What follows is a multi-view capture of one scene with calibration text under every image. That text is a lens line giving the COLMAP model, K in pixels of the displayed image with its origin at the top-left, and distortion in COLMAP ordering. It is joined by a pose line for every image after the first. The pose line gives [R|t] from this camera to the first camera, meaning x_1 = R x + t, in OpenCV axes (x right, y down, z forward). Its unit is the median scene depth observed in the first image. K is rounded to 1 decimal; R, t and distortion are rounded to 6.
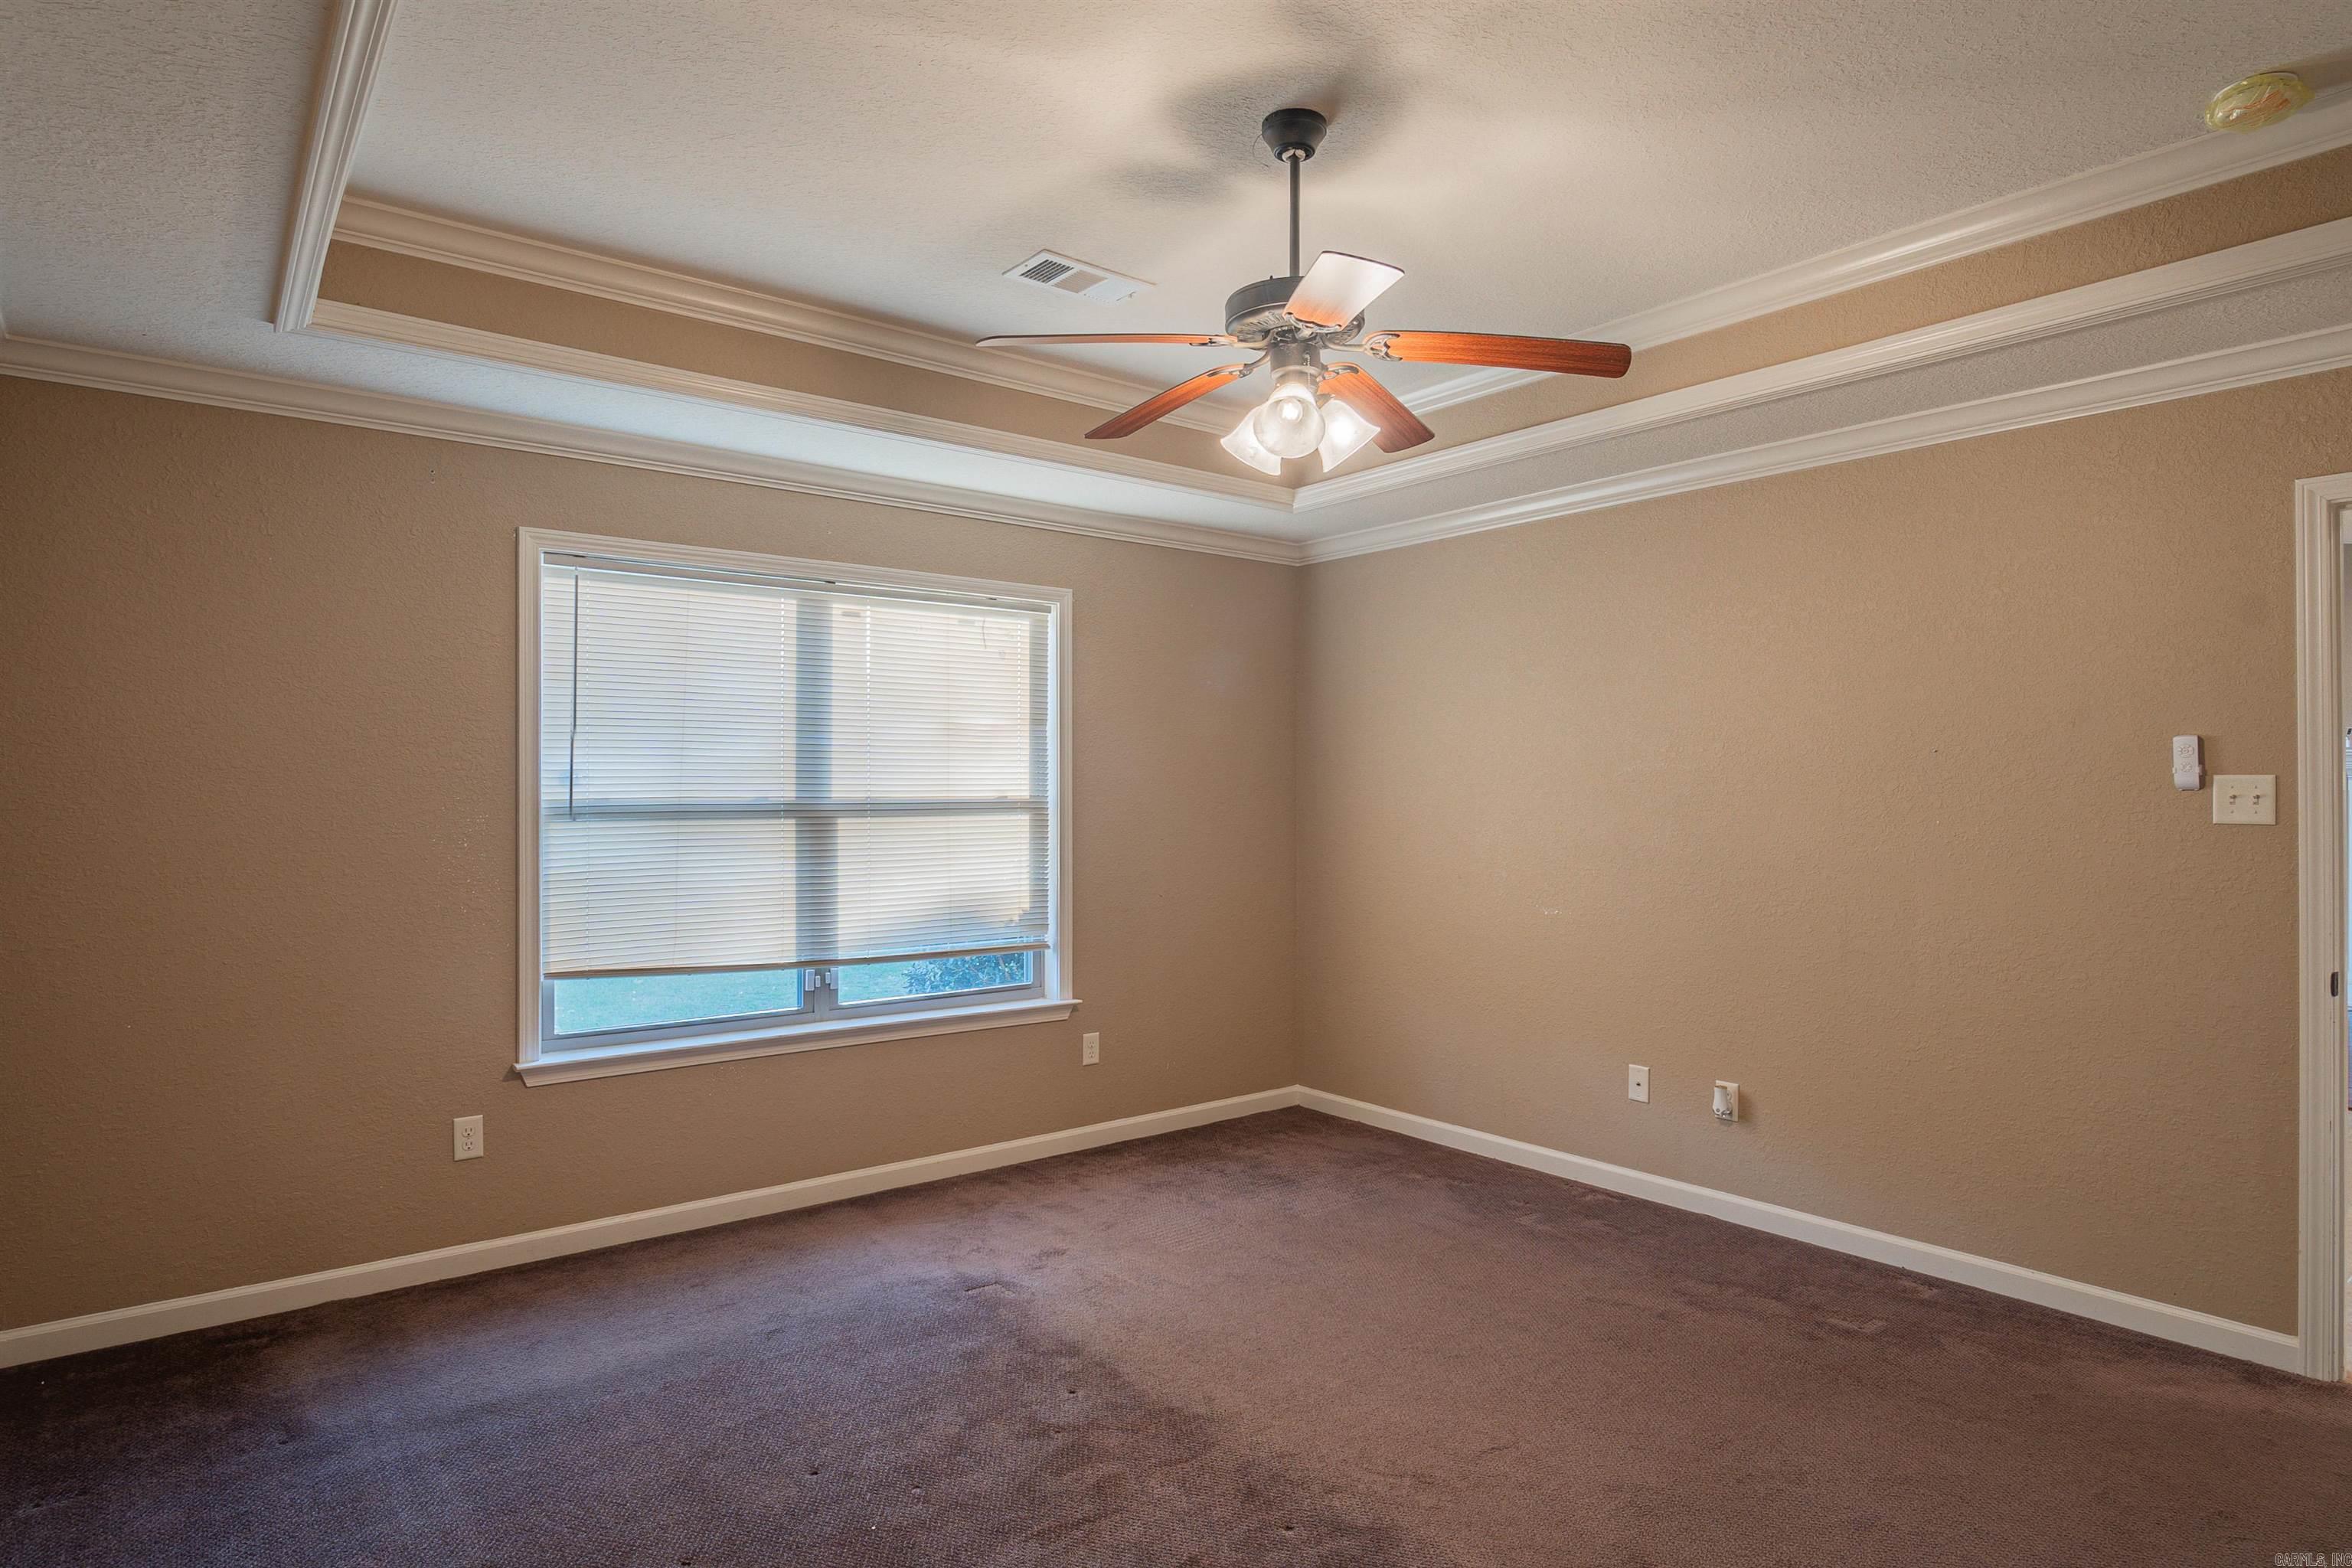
lens RADIAL K [[1283.5, 0, 1188.0], [0, 1283.5, 780.6], [0, 0, 1]] dist [-0.036546, 0.010601]
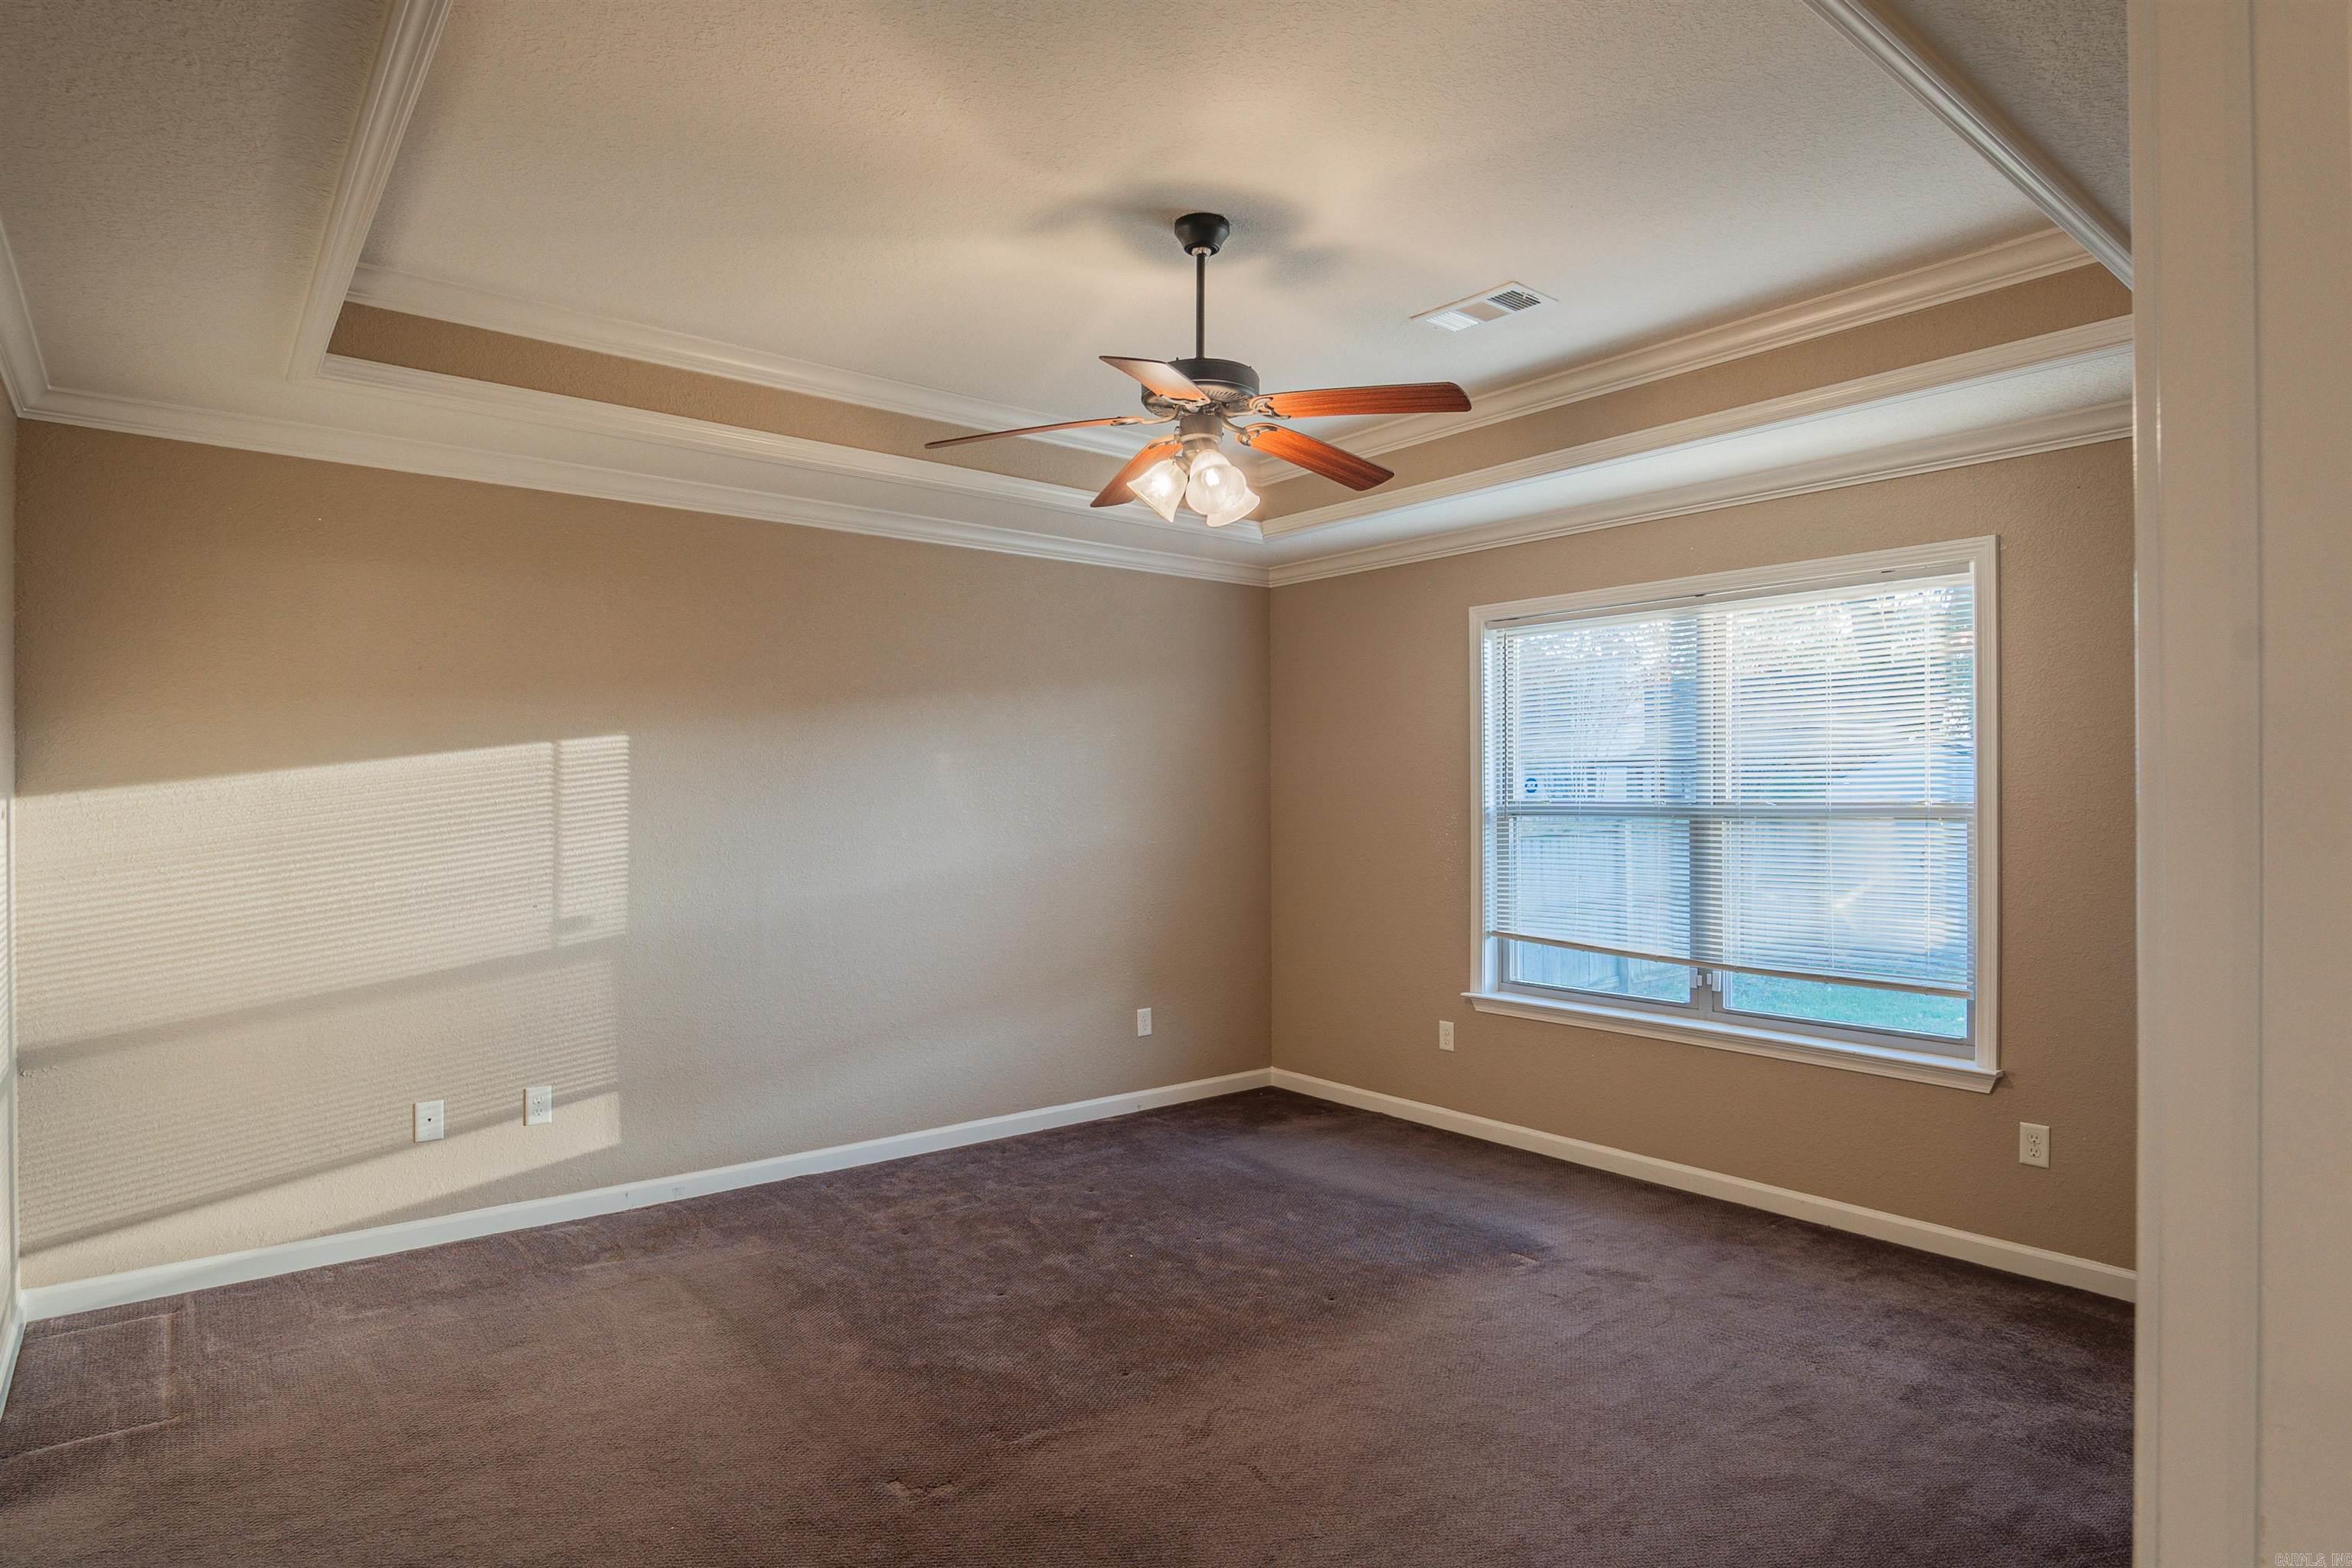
lens RADIAL K [[1283.5, 0, 1189.8], [0, 1283.5, 795.8], [0, 0, 1]] dist [-0.036546, 0.010601]
pose [[0.008523, -0.002563, -0.999960, 0.766906], [0.006230, 0.999977, -0.002510, 0.007393], [0.999944, -0.006208, 0.008539, 0.595689]]
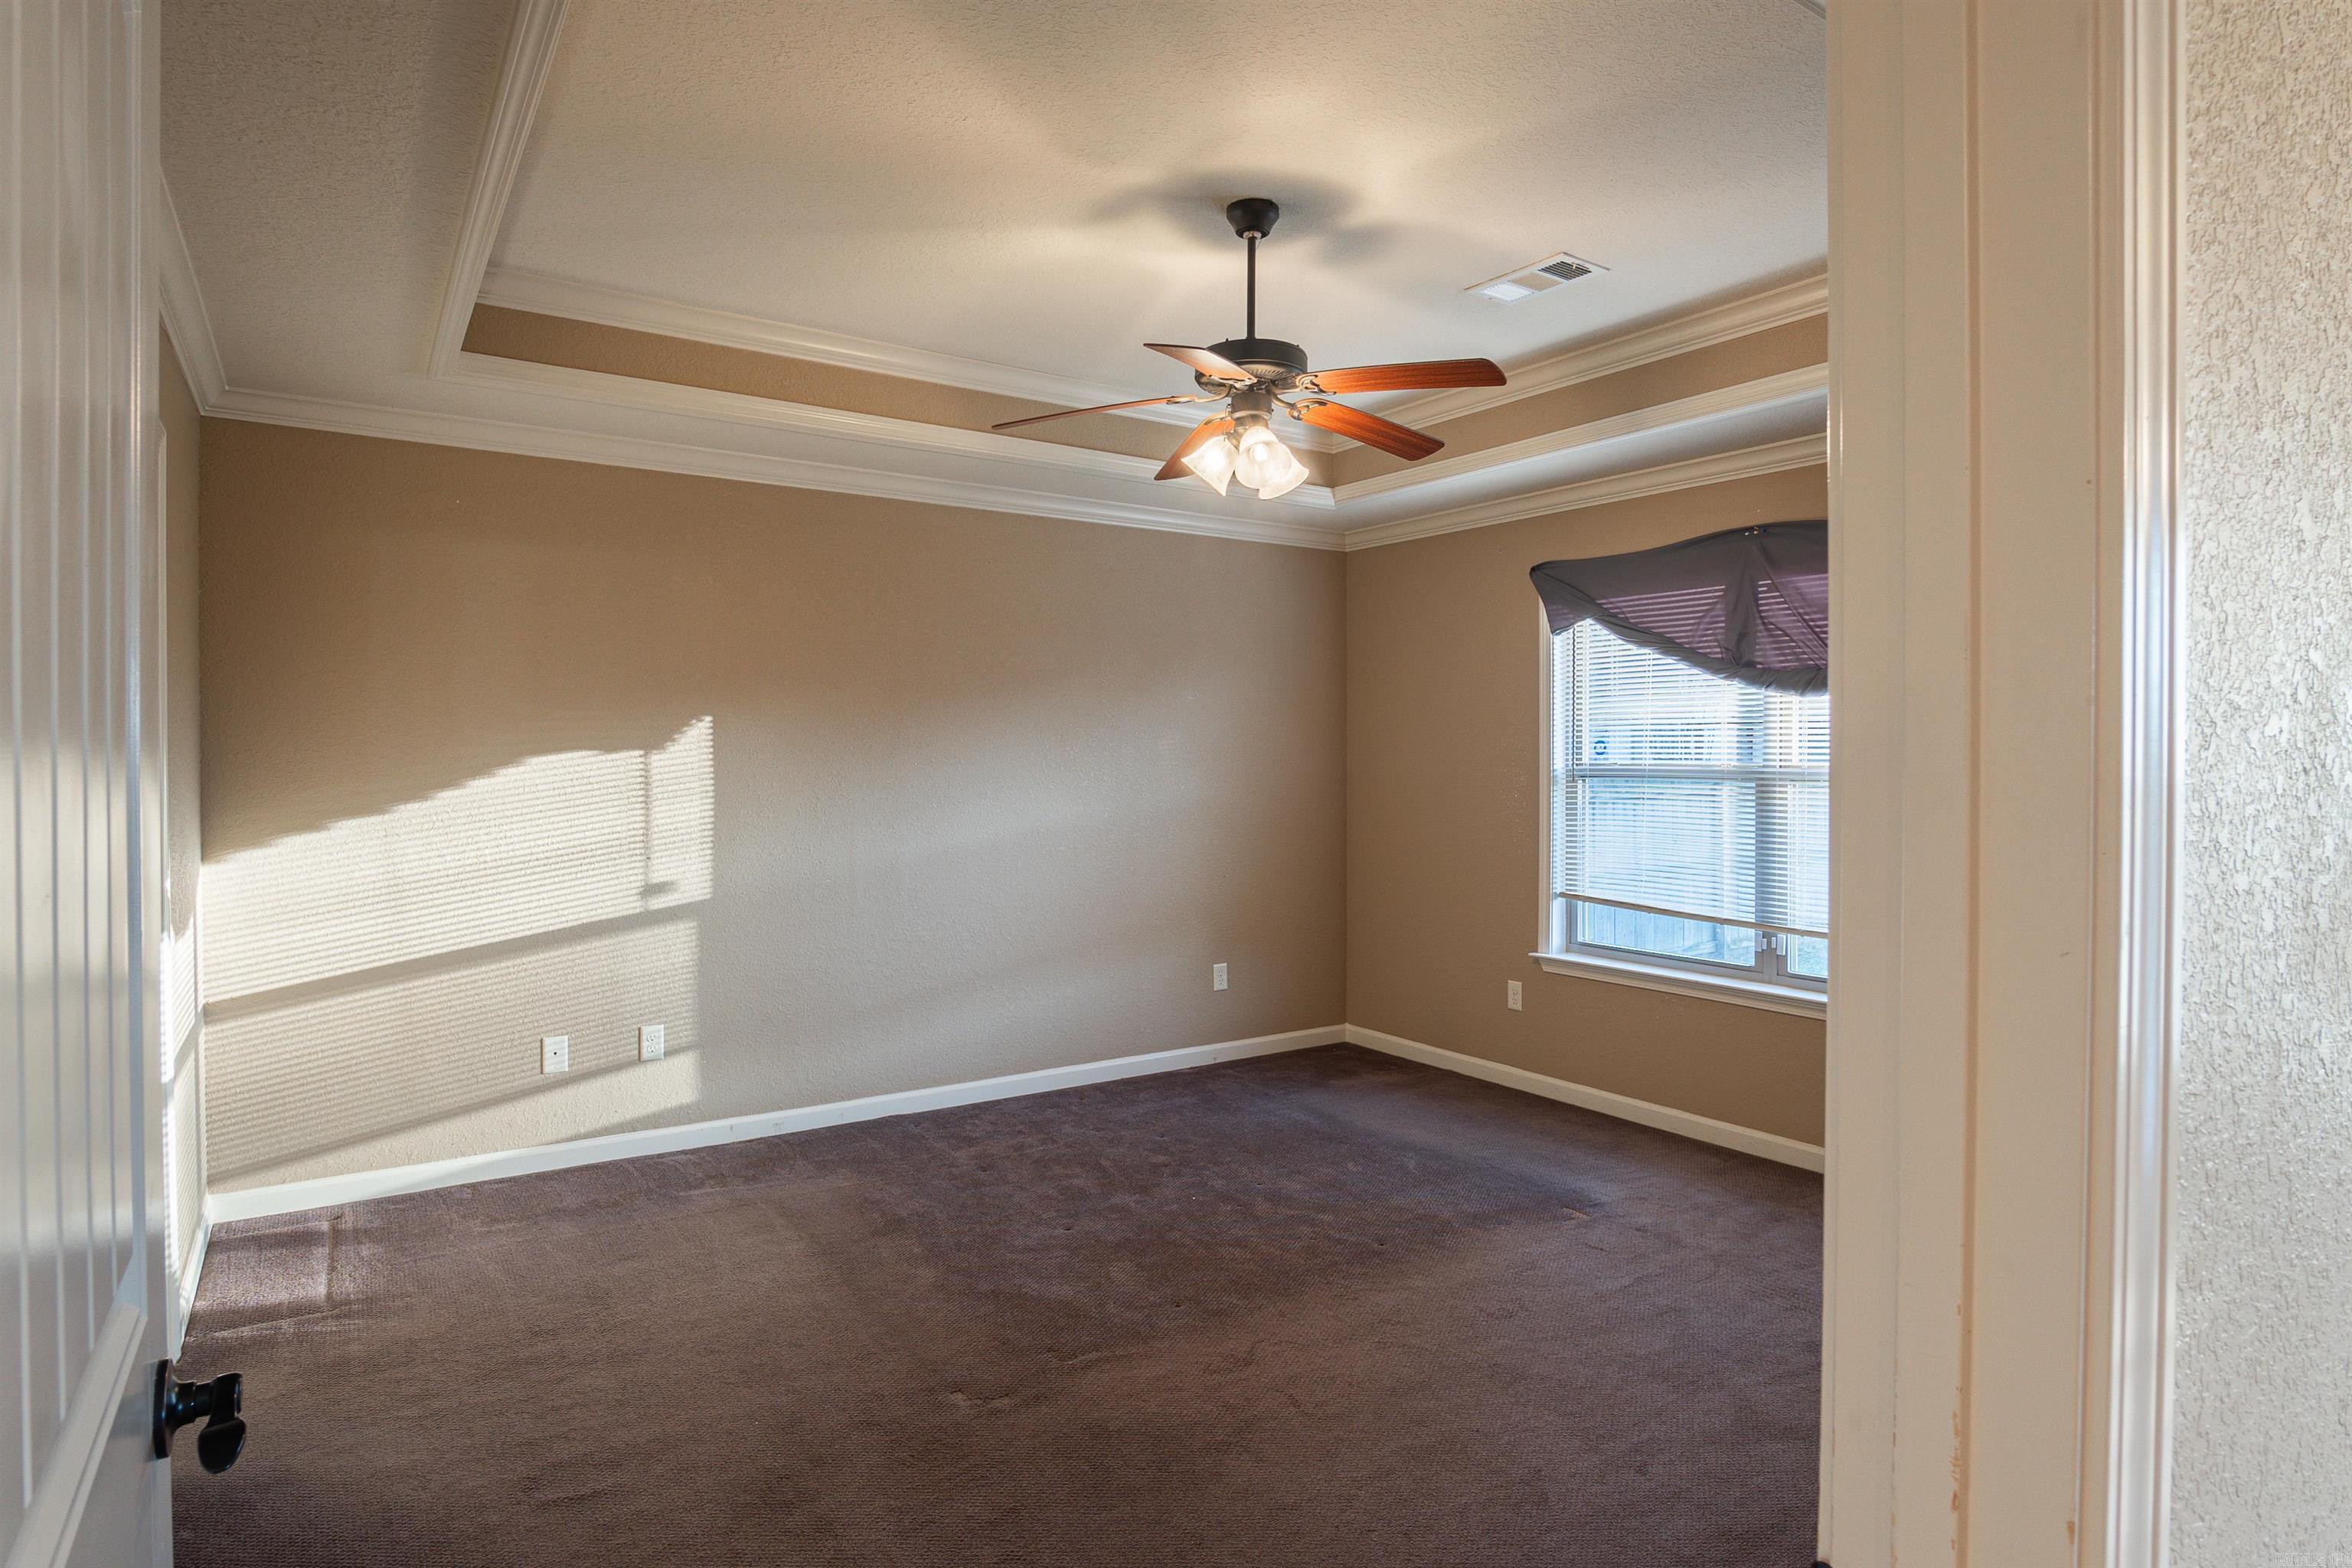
lens RADIAL K [[1283.5, 0, 1168.5], [0, 1283.5, 770.1], [0, 0, 1]] dist [-0.036546, 0.010601]
pose [[-0.090072, 0.008345, -0.995900, 0.803939], [0.002979, 0.999963, 0.008110, 0.006695], [0.995931, -0.002237, -0.090094, 0.630323]]
